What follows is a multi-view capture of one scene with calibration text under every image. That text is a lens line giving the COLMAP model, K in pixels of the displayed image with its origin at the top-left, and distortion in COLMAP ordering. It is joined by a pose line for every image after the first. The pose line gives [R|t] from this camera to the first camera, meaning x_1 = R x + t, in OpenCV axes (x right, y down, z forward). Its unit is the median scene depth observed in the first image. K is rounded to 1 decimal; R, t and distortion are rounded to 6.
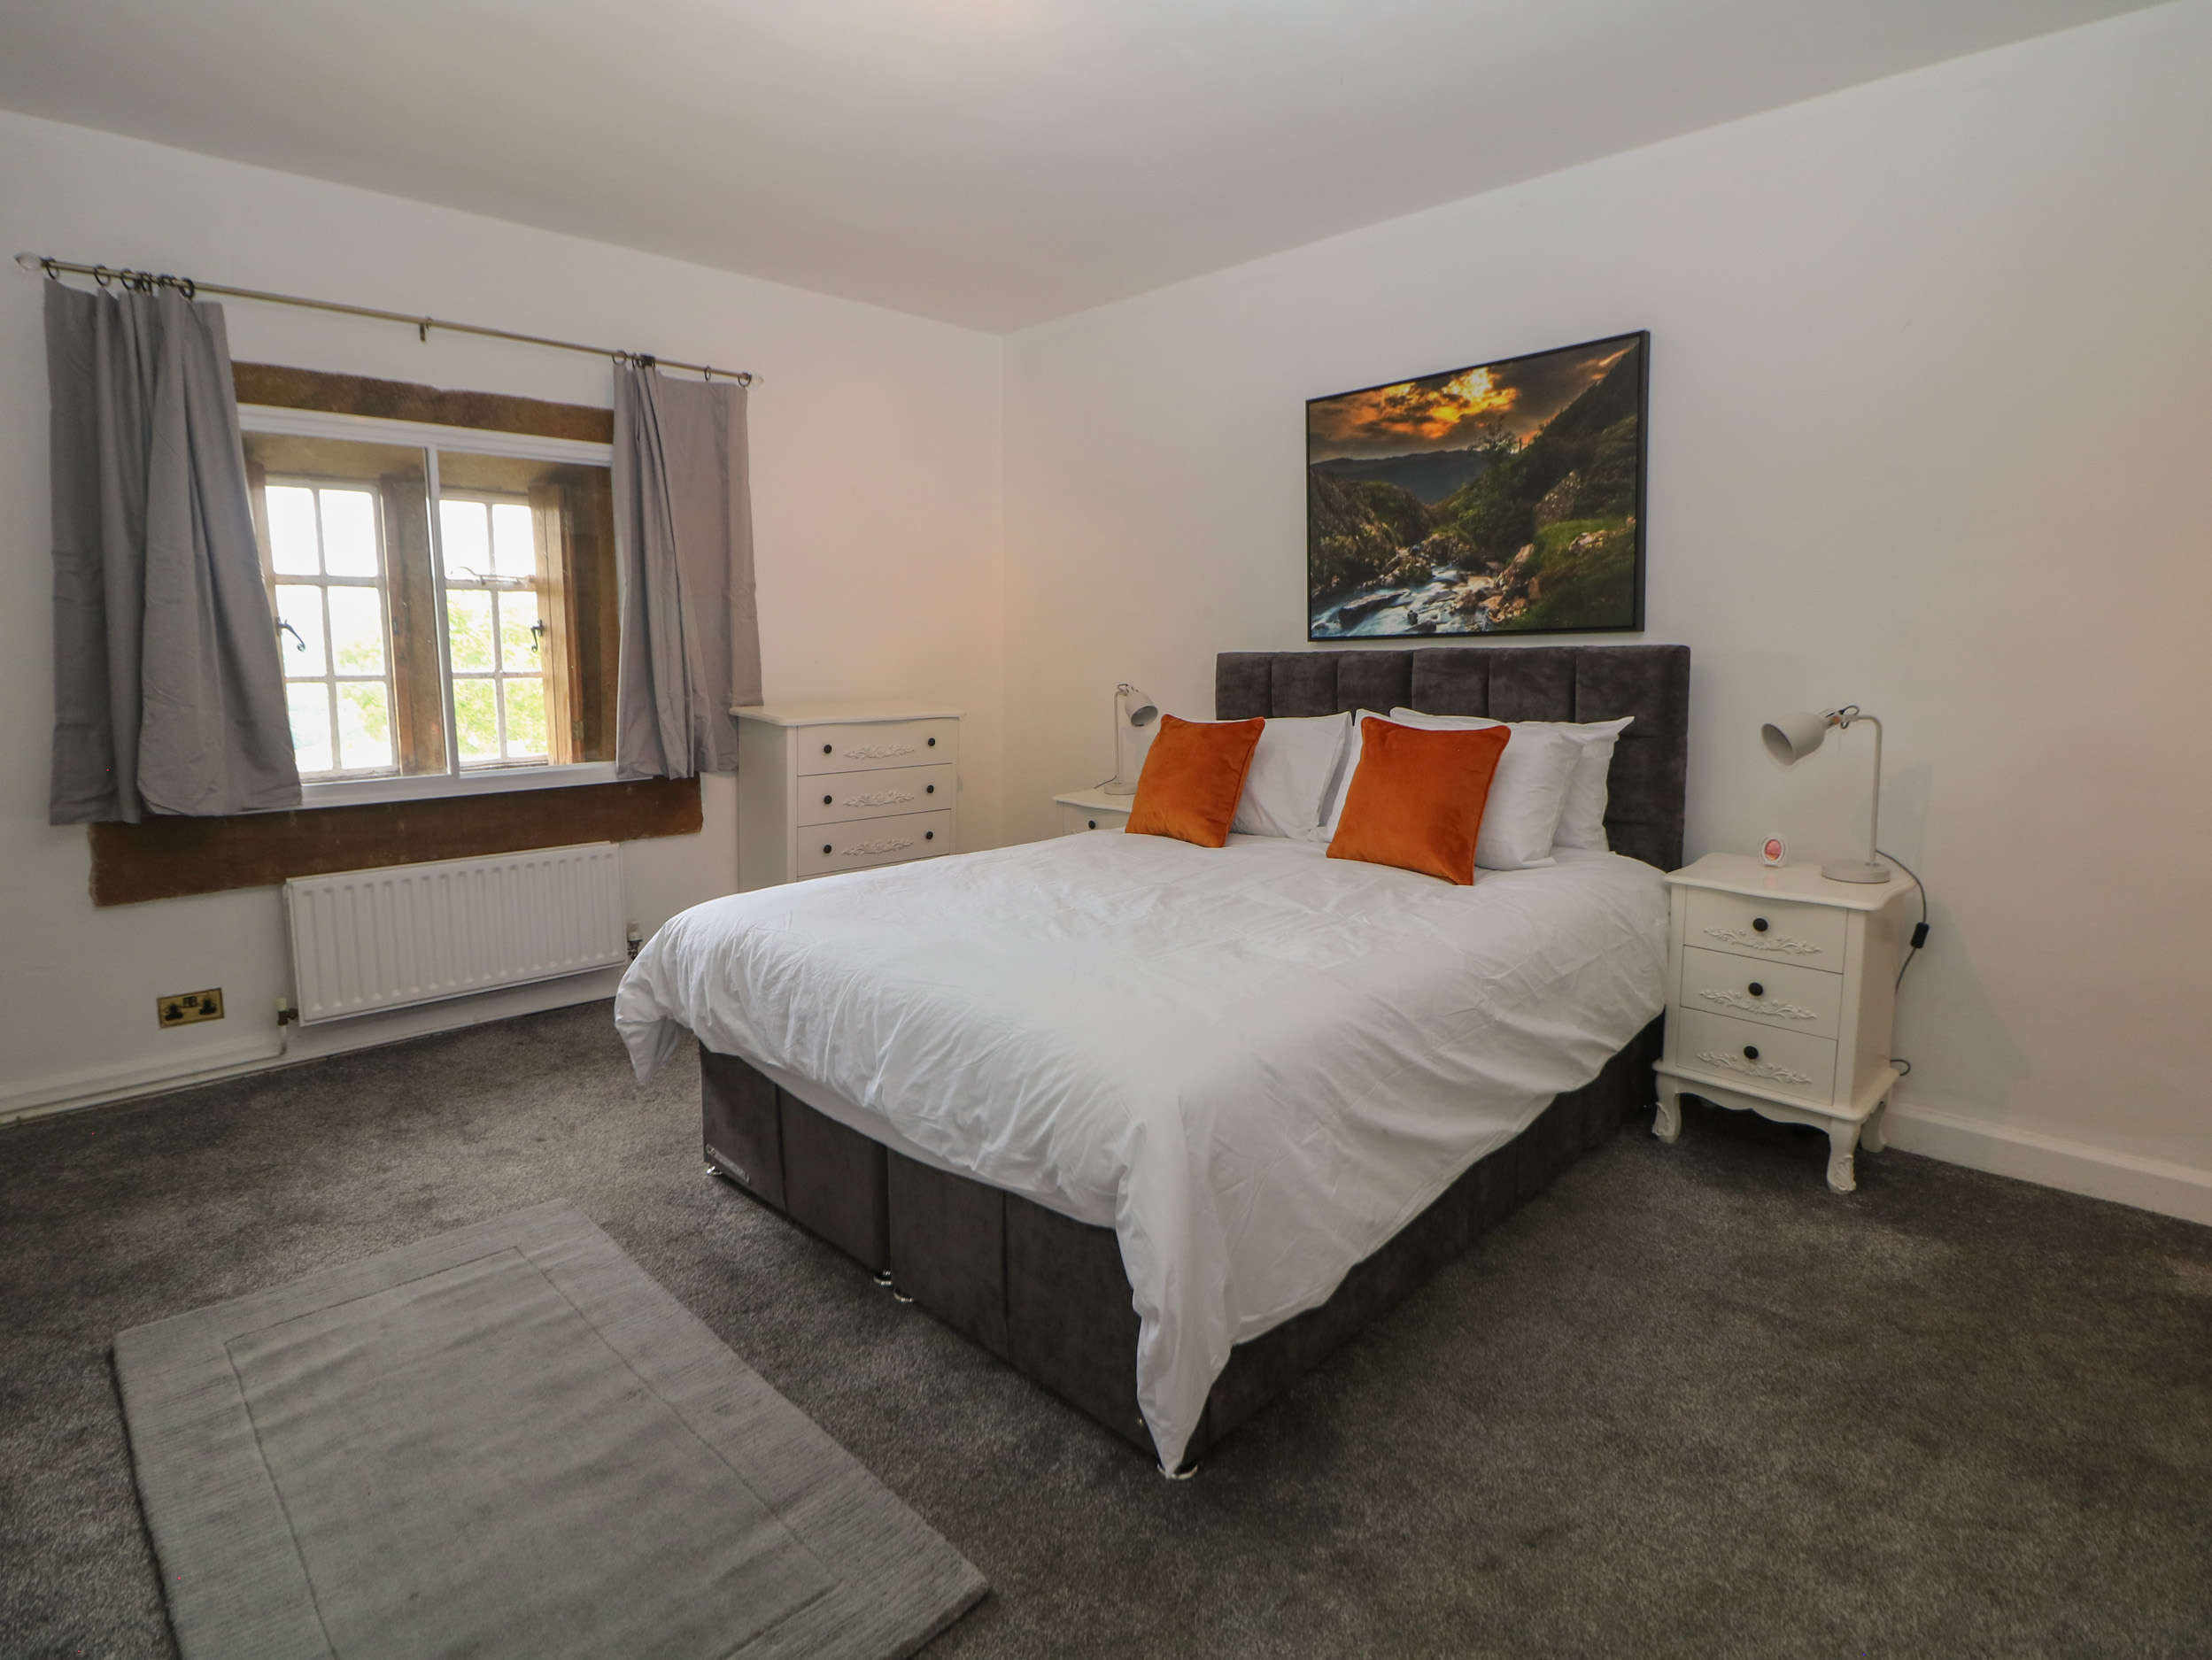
lens RADIAL K [[1186.8, 0, 1122.0], [0, 1186.8, 820.6], [0, 0, 1]] dist [-0.012411, -0.002542]
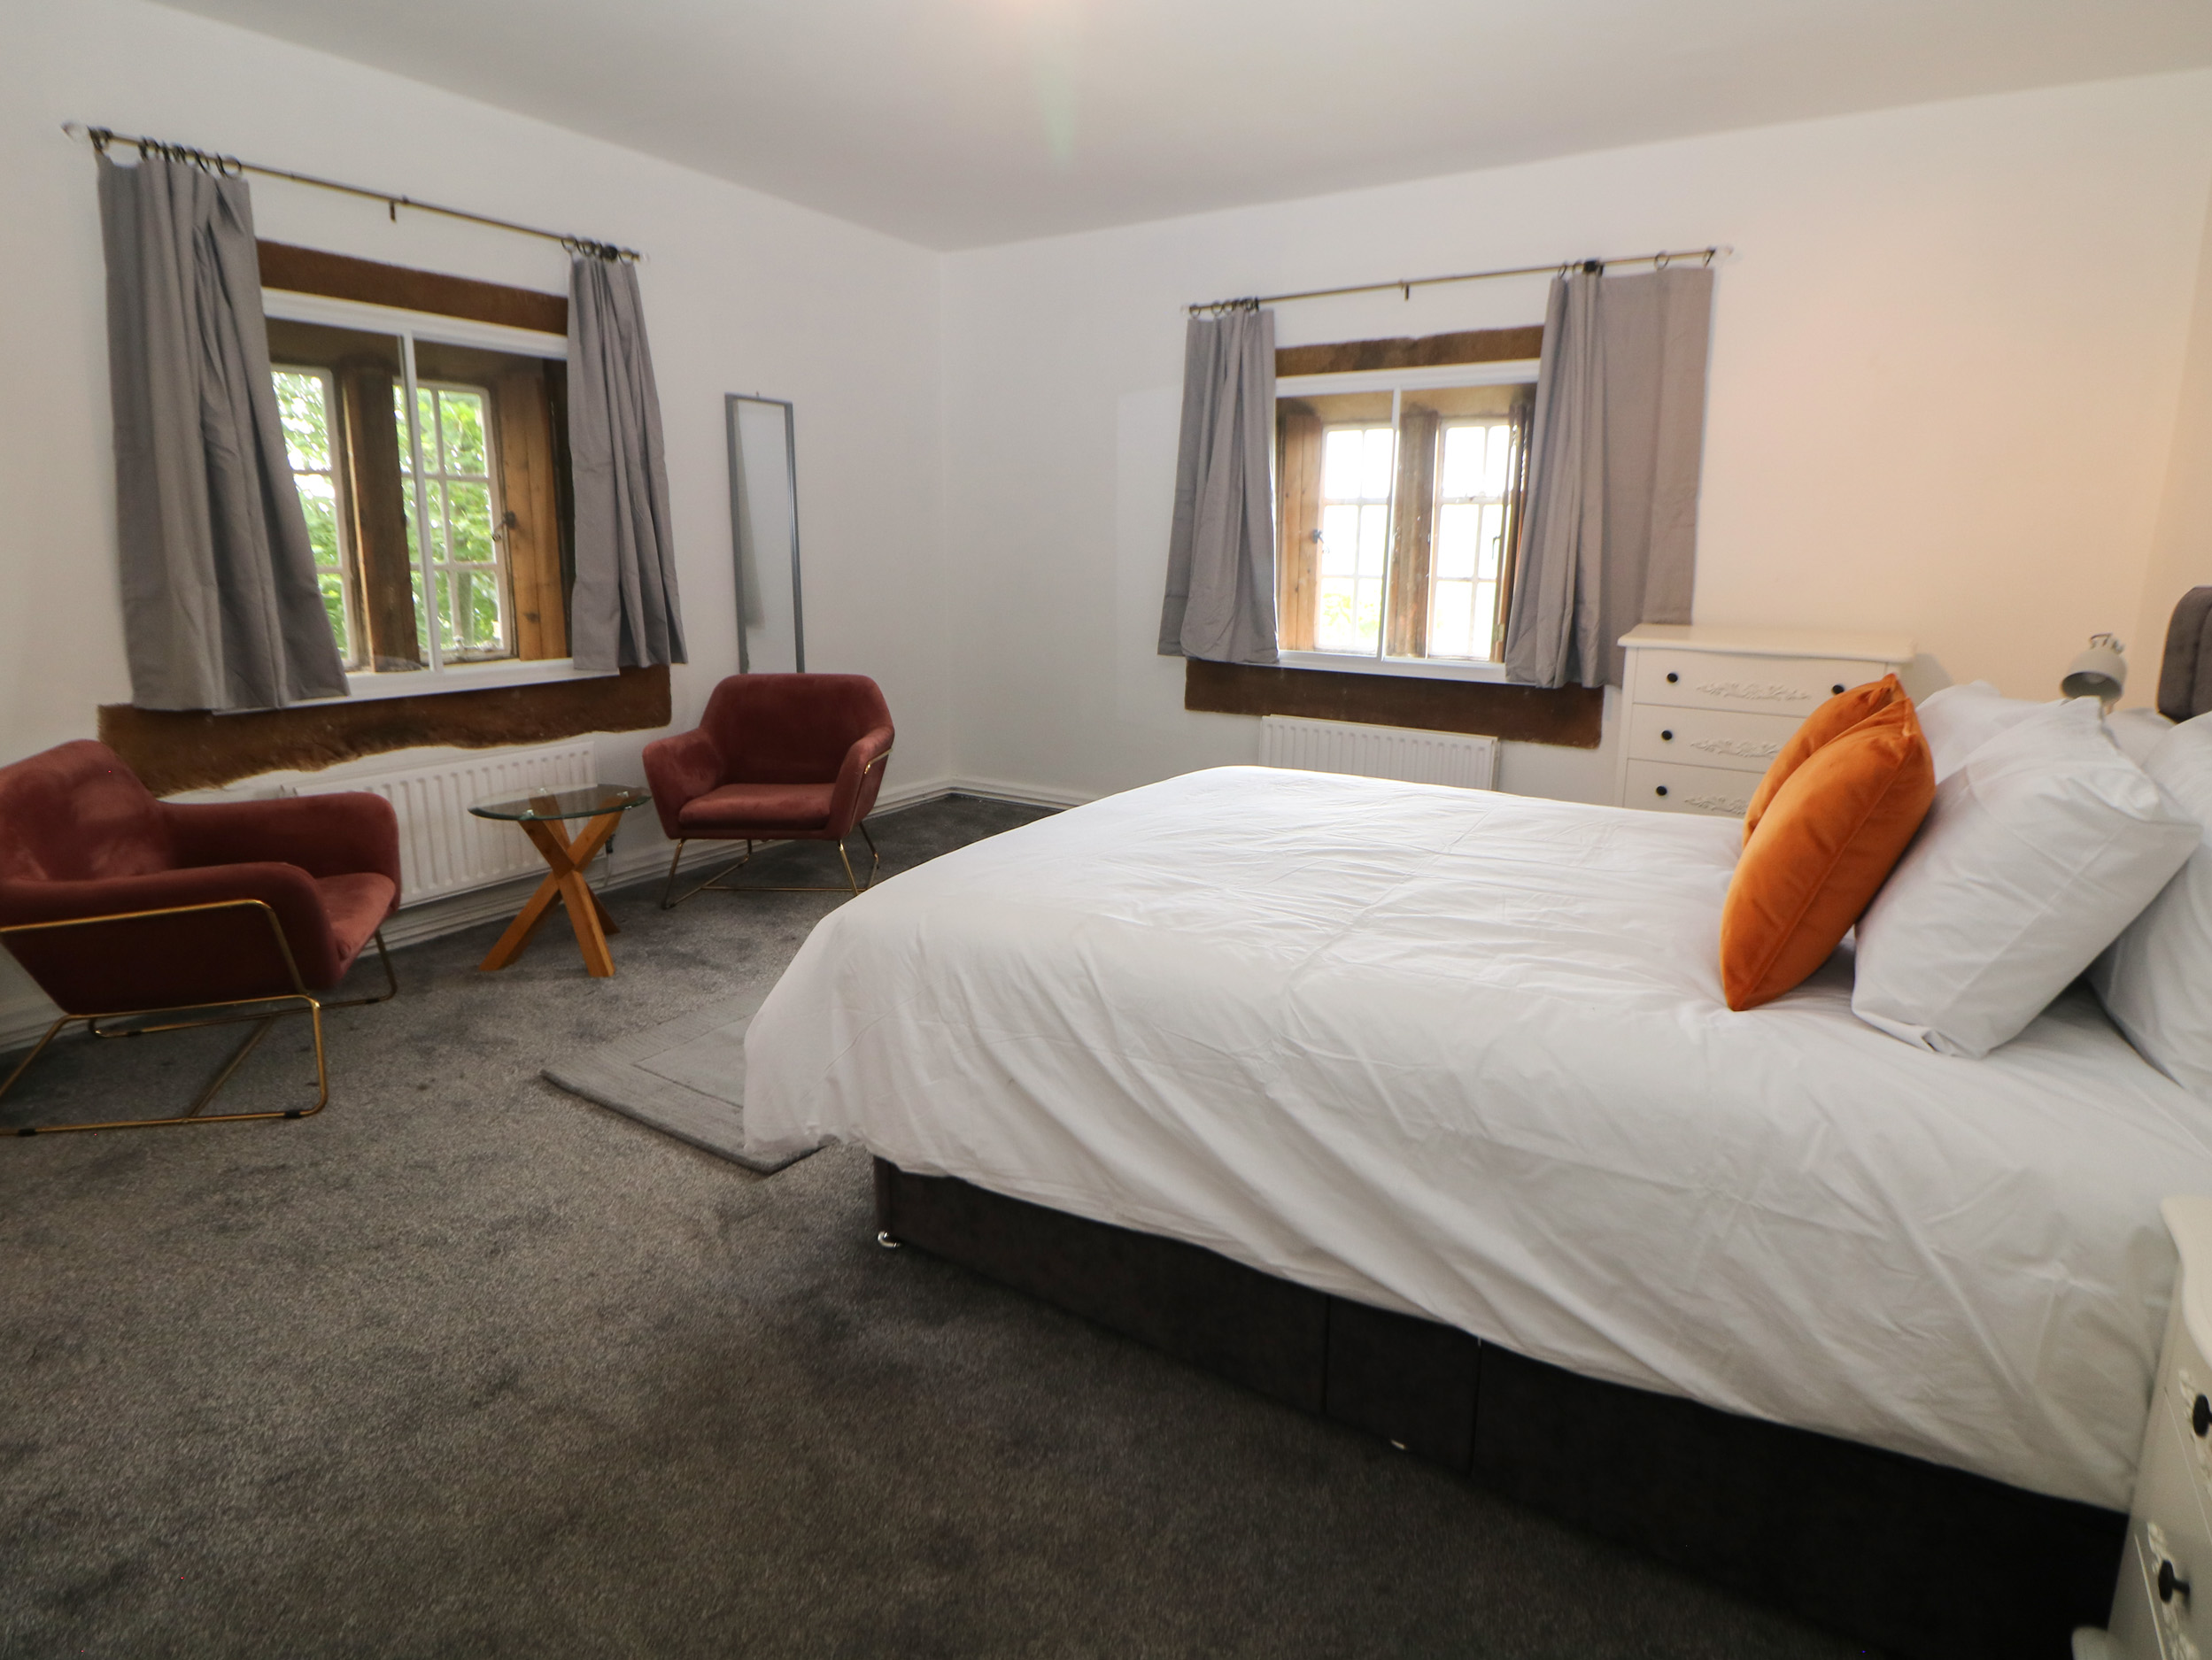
lens RADIAL K [[1186.8, 0, 1123.1], [0, 1186.8, 819.2], [0, 0, 1]] dist [-0.012411, -0.002542]
pose [[0.186493, 0.225383, -0.956255, 0.626580], [-0.159632, 0.967348, 0.196866, -0.077575], [0.969401, 0.115935, 0.216382, 0.496910]]
